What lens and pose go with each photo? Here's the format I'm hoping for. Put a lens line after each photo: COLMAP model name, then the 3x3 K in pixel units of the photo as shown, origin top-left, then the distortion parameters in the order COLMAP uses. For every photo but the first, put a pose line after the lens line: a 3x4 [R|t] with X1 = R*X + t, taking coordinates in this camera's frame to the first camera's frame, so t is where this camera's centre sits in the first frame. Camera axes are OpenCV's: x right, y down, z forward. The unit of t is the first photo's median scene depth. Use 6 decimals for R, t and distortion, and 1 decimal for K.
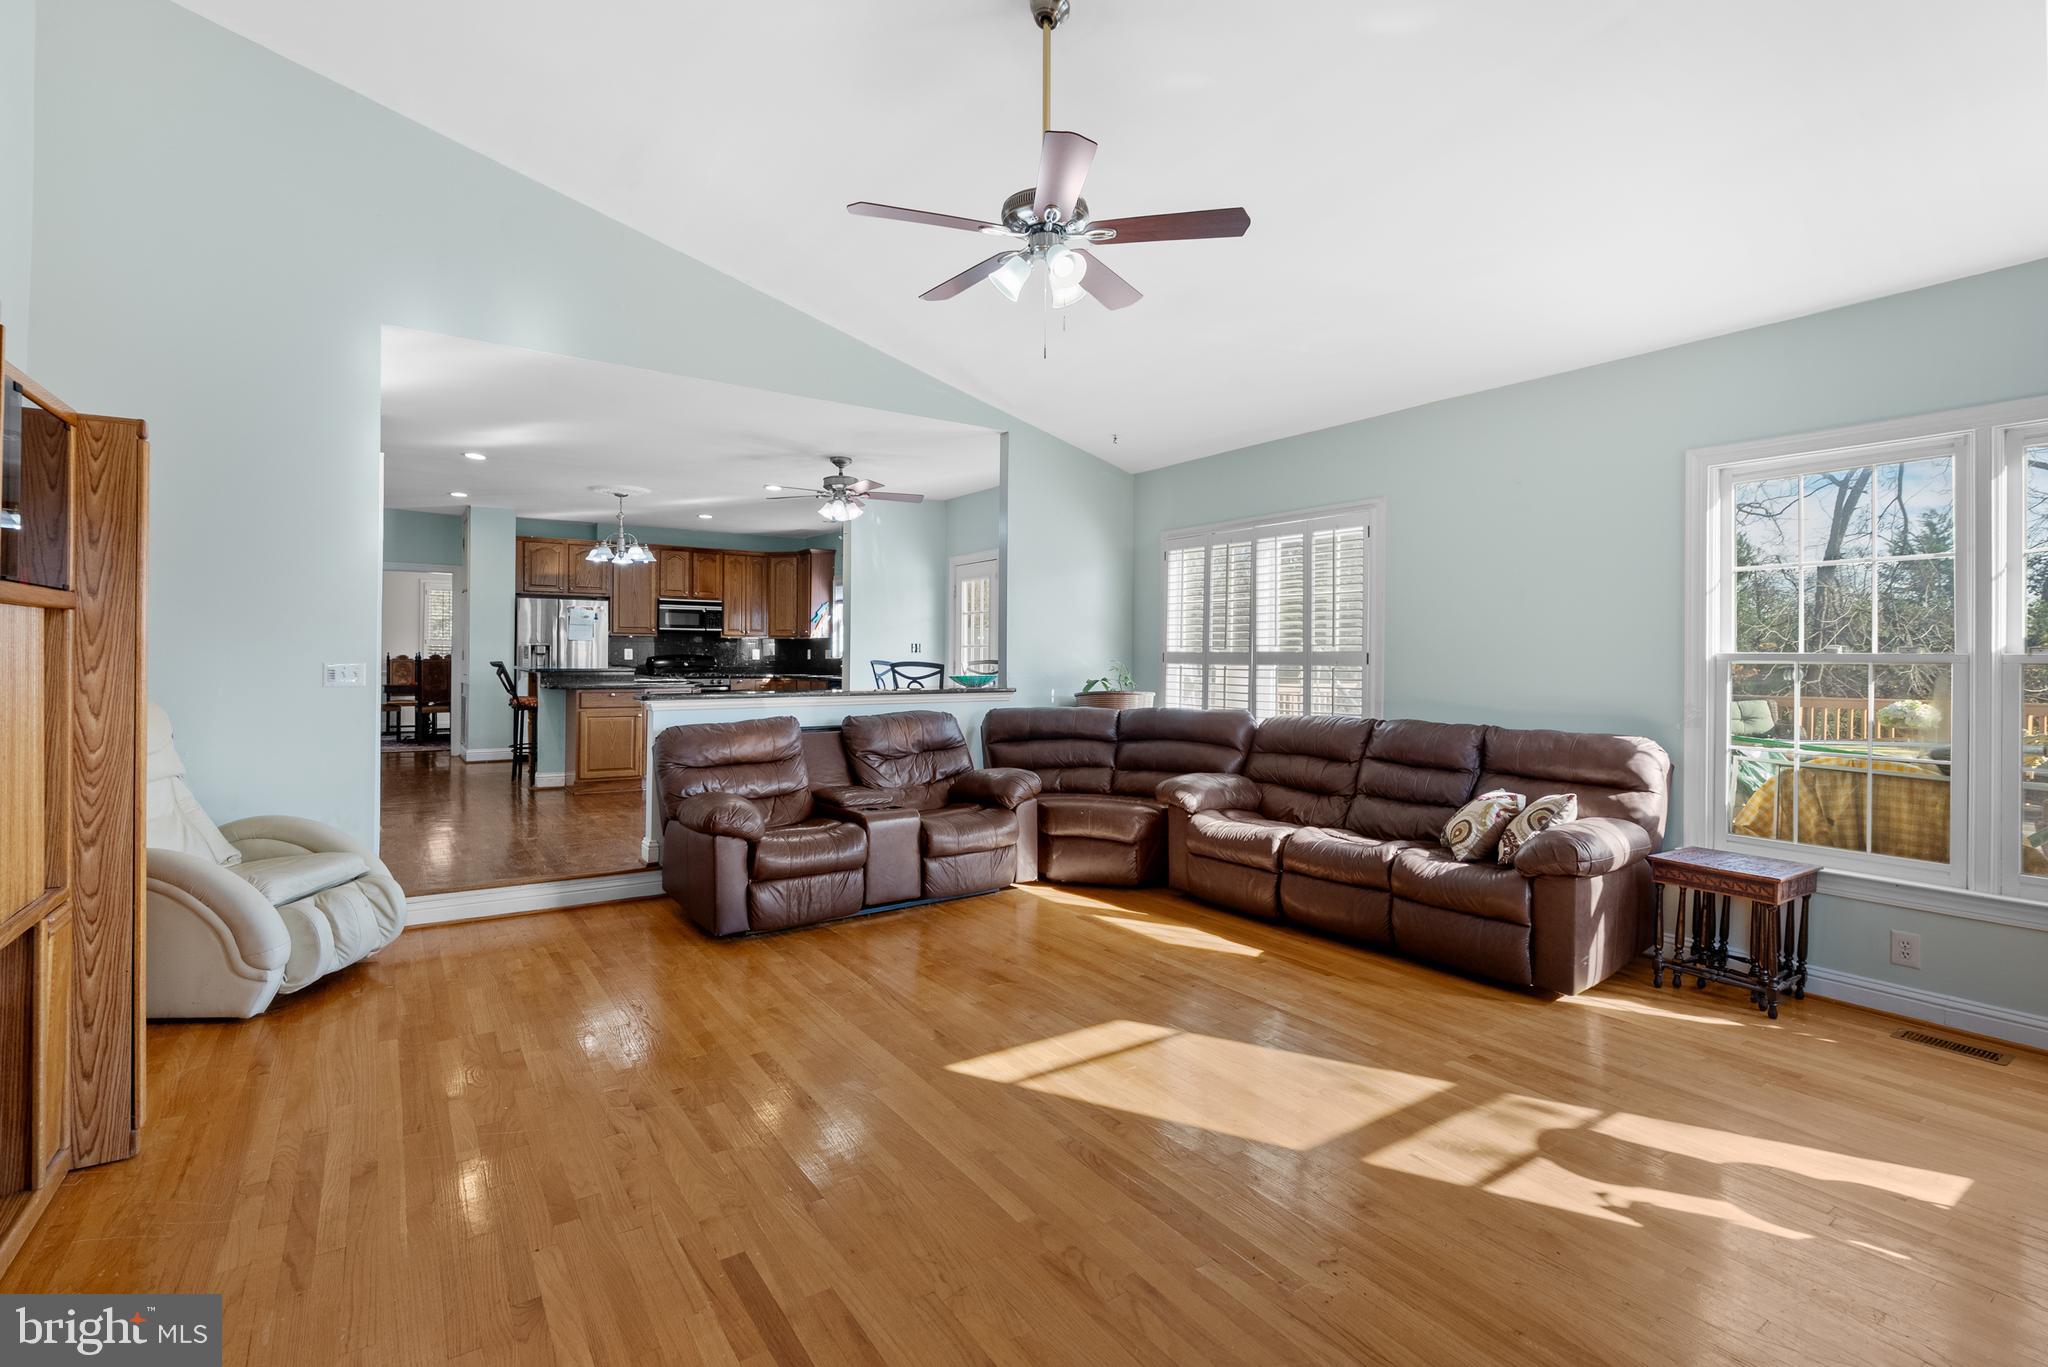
lens RADIAL K [[935.6, 0, 1028.7], [0, 935.6, 663.9], [0, 0, 1]] dist [-0.009959, 0.004625]
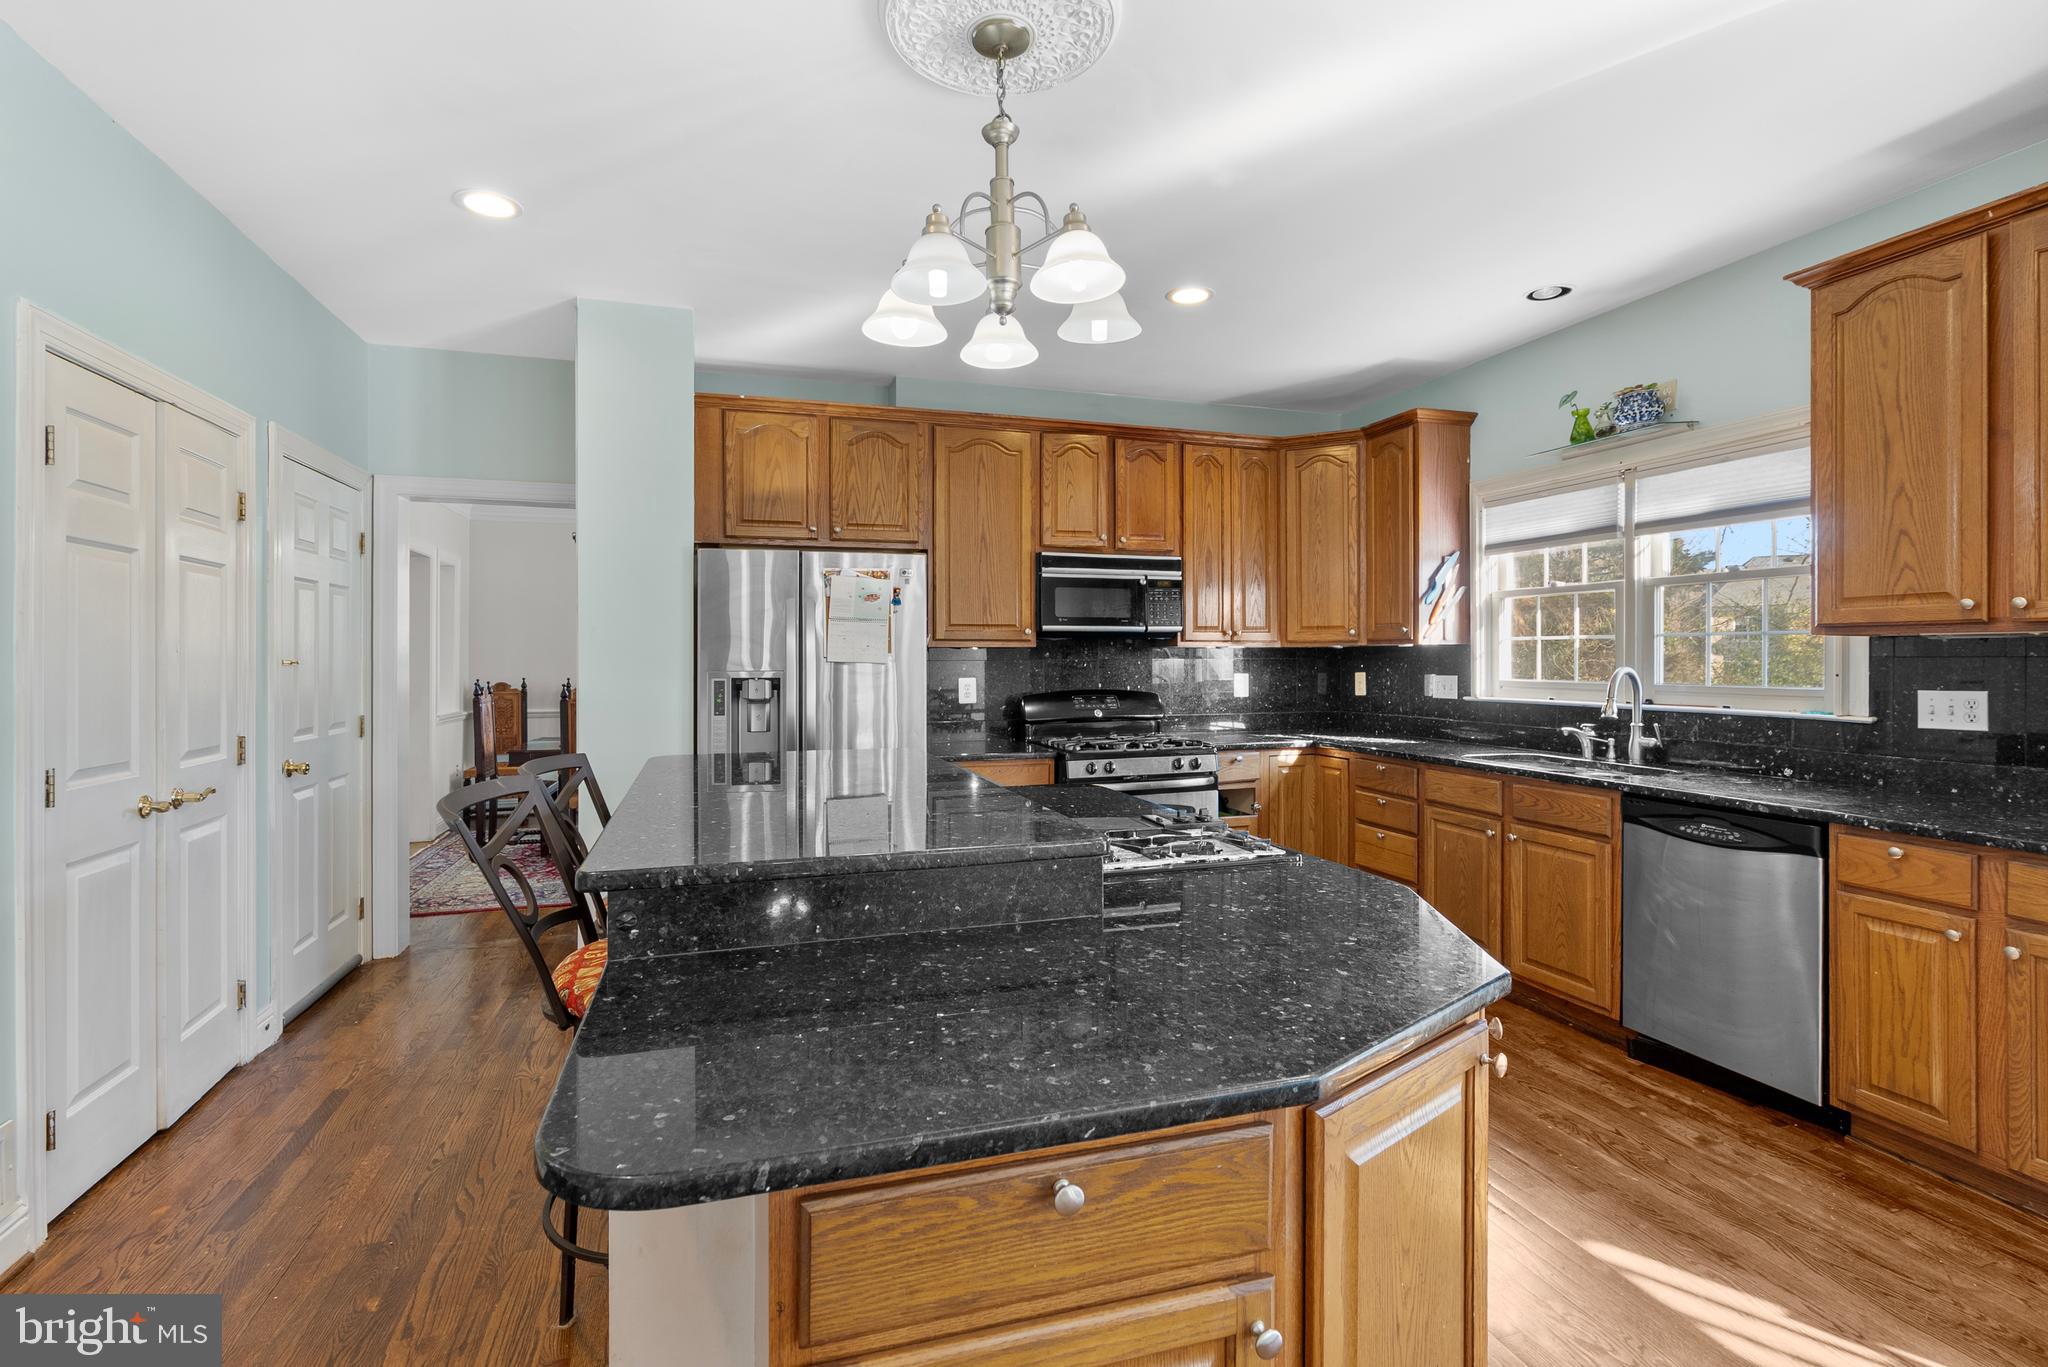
lens RADIAL K [[935.6, 0, 1024.8], [0, 935.6, 658.6], [0, 0, 1]] dist [-0.009959, 0.004625]
pose [[0.959933, -0.009125, -0.280079, -0.366096], [0.008024, 0.999955, -0.005075, -0.028653], [0.280113, 0.002624, 0.959963, 0.774603]]
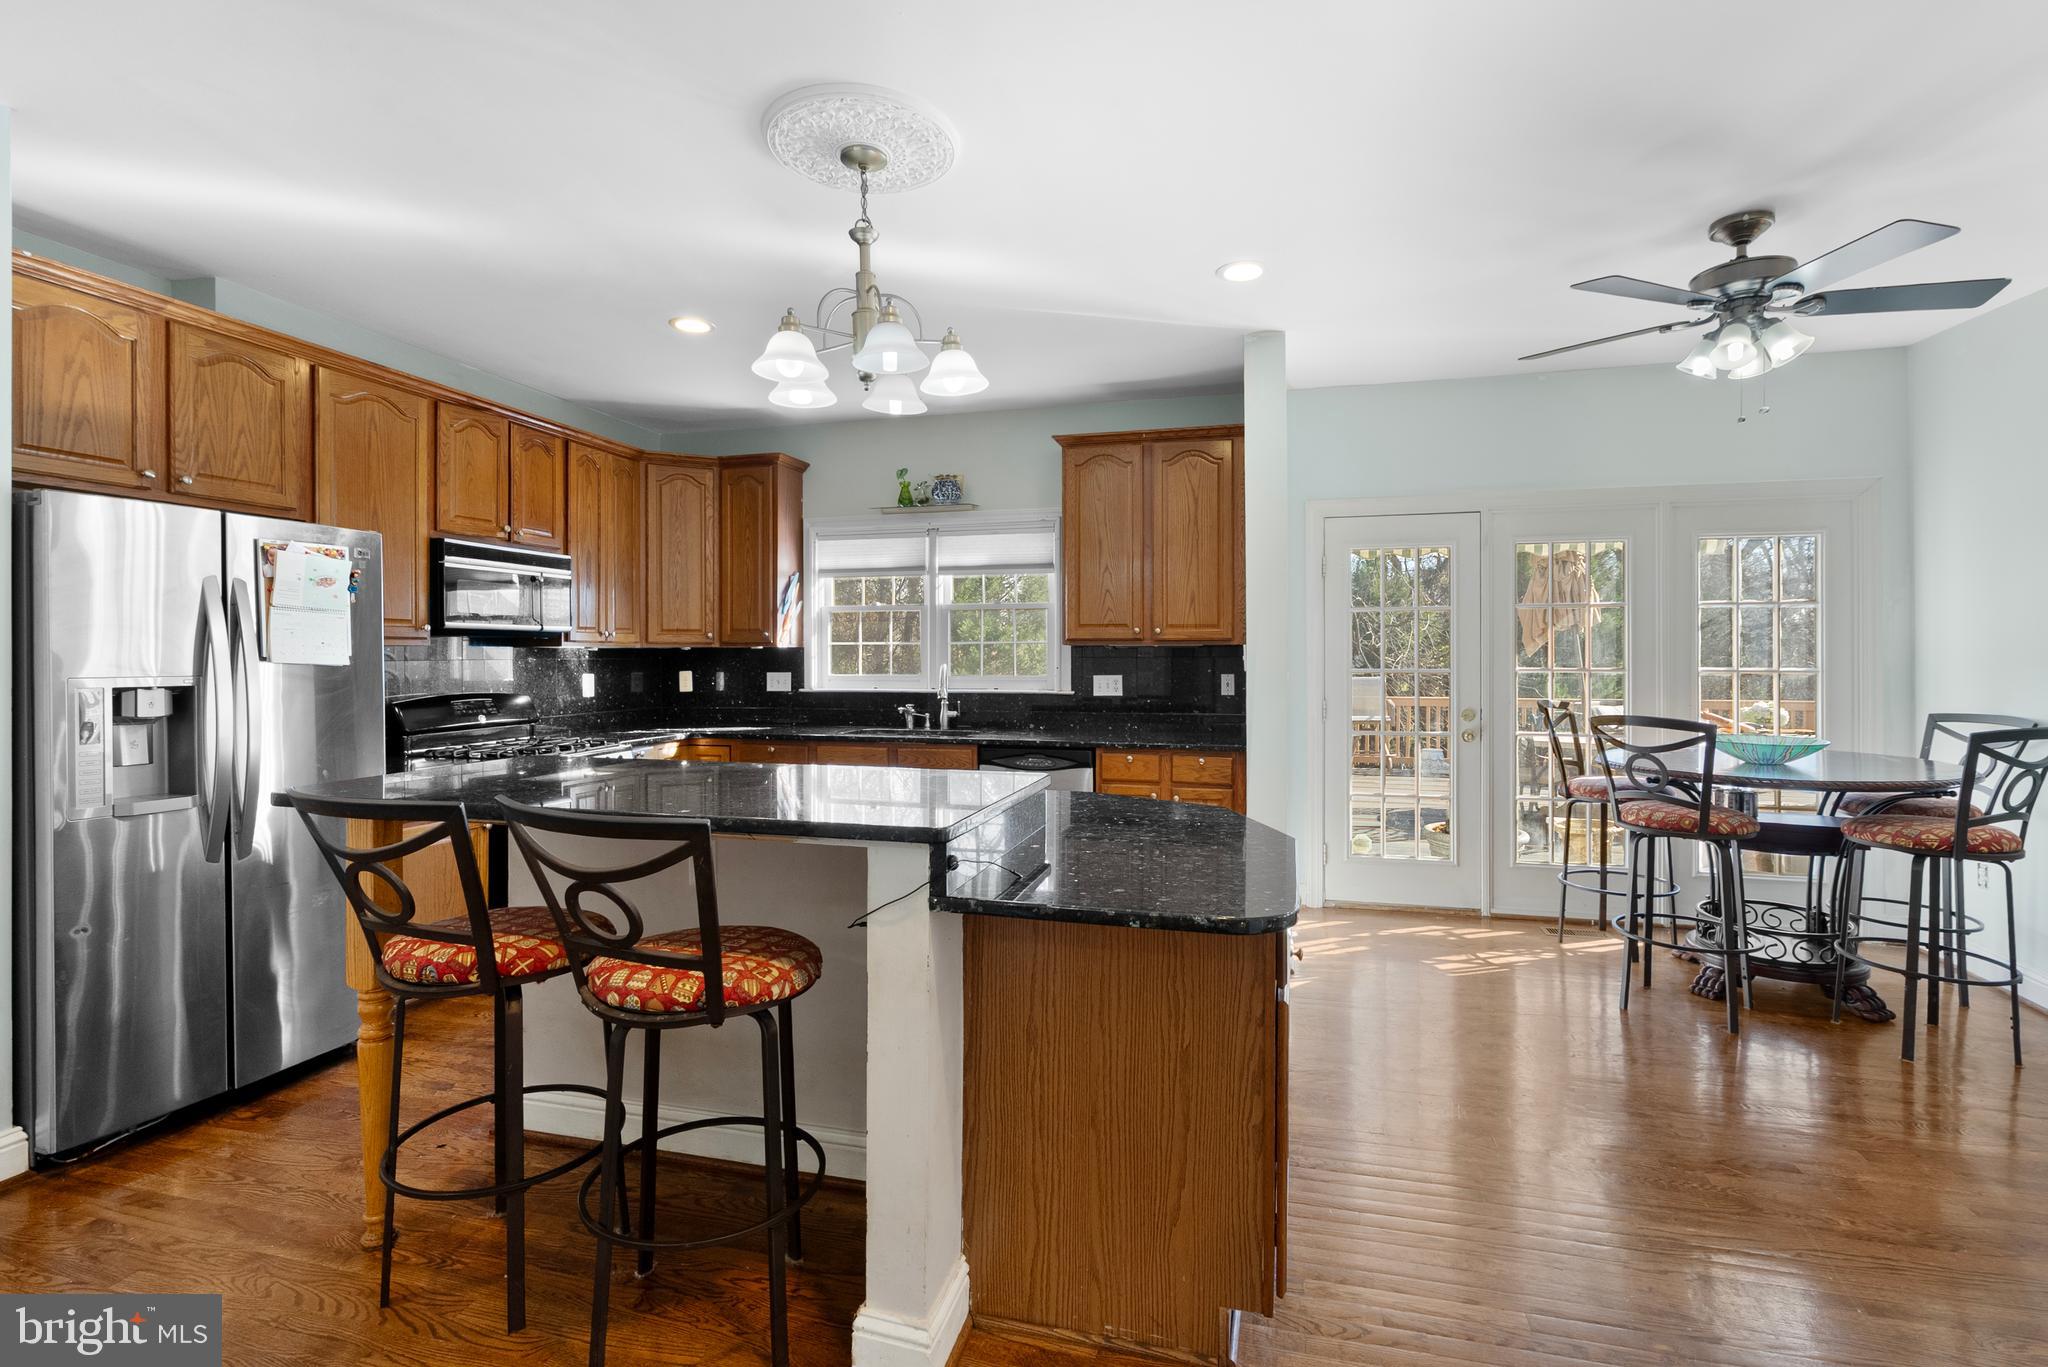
lens RADIAL K [[935.6, 0, 1016.3], [0, 935.6, 666.7], [0, 0, 1]] dist [-0.009959, 0.004625]
pose [[0.760122, -0.016250, 0.649577, -0.578783], [0.009760, 0.999860, 0.013592, -0.030924], [-0.649707, -0.003992, 0.760174, 0.749048]]
